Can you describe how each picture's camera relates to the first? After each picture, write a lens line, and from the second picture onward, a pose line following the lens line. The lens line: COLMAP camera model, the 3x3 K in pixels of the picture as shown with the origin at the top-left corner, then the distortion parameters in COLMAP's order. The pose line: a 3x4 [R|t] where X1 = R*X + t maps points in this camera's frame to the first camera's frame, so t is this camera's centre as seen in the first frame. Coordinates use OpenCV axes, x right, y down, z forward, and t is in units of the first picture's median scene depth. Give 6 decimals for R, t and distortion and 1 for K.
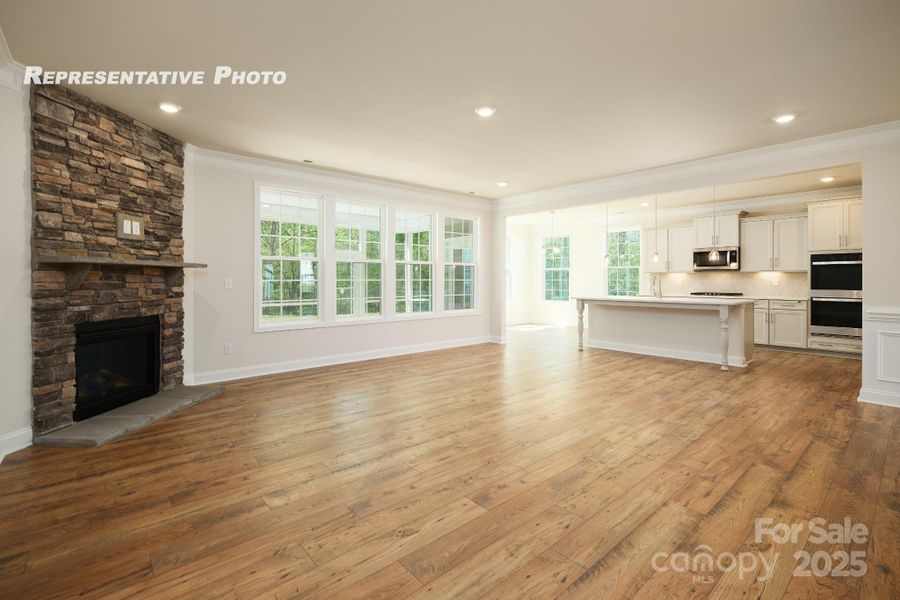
lens RADIAL K [[415.9, 0, 449.4], [0, 415.9, 280.5], [0, 0, 1]] dist [-0.000414, -0.000350]
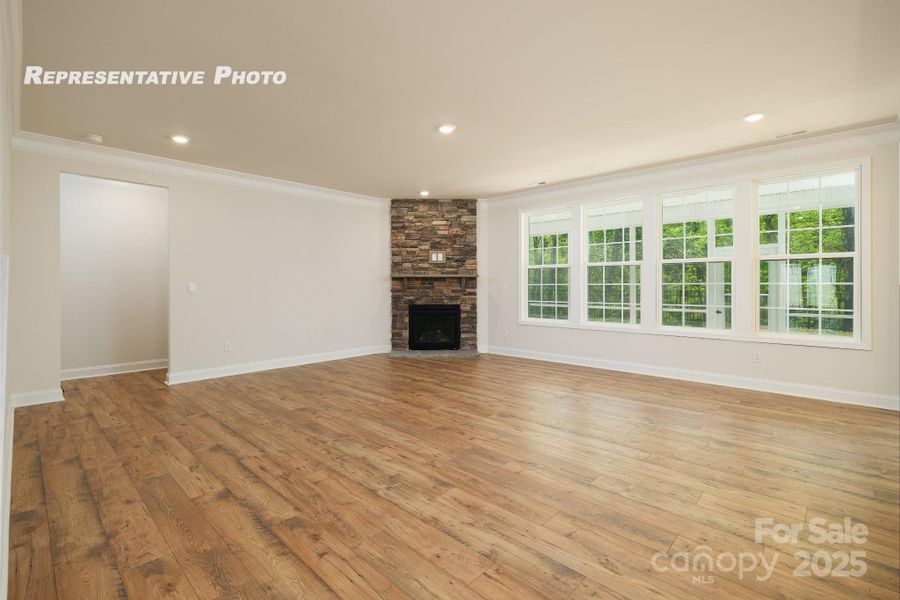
lens RADIAL K [[415.9, 0, 441.2], [0, 415.9, 289.5], [0, 0, 1]] dist [-0.000414, -0.000350]
pose [[0.068817, 0.011722, -0.997560, 1.259120], [0.000995, 0.999930, 0.011819, -0.001885], [0.997629, -0.001806, 0.068800, 0.985142]]
